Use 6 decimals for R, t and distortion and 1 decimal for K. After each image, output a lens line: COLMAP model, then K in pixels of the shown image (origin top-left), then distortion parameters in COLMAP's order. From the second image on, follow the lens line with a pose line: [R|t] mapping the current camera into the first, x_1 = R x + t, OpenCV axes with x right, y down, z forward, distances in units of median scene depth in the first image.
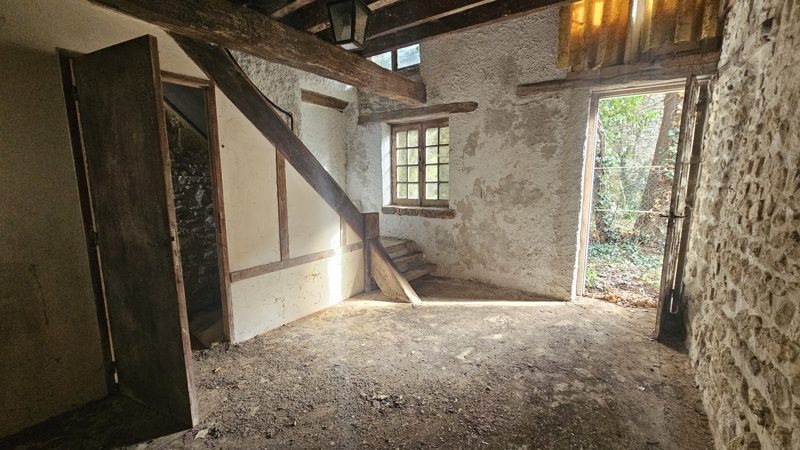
lens RADIAL K [[337.1, 0, 400.8], [0, 337.1, 226.5], [0, 0, 1]] dist [-0.001260, -0.000112]
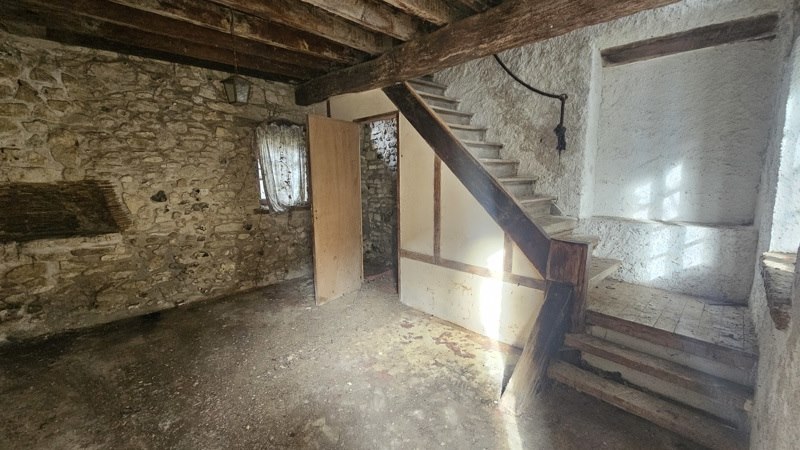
lens RADIAL K [[337.1, 0, 400.7], [0, 337.1, 225.7], [0, 0, 1]] dist [-0.001260, -0.000112]
pose [[-0.188720, 0.148457, -0.970745, 0.674730], [-0.135216, 0.975164, 0.175420, -0.163359], [0.972677, 0.164365, -0.163959, 1.022589]]
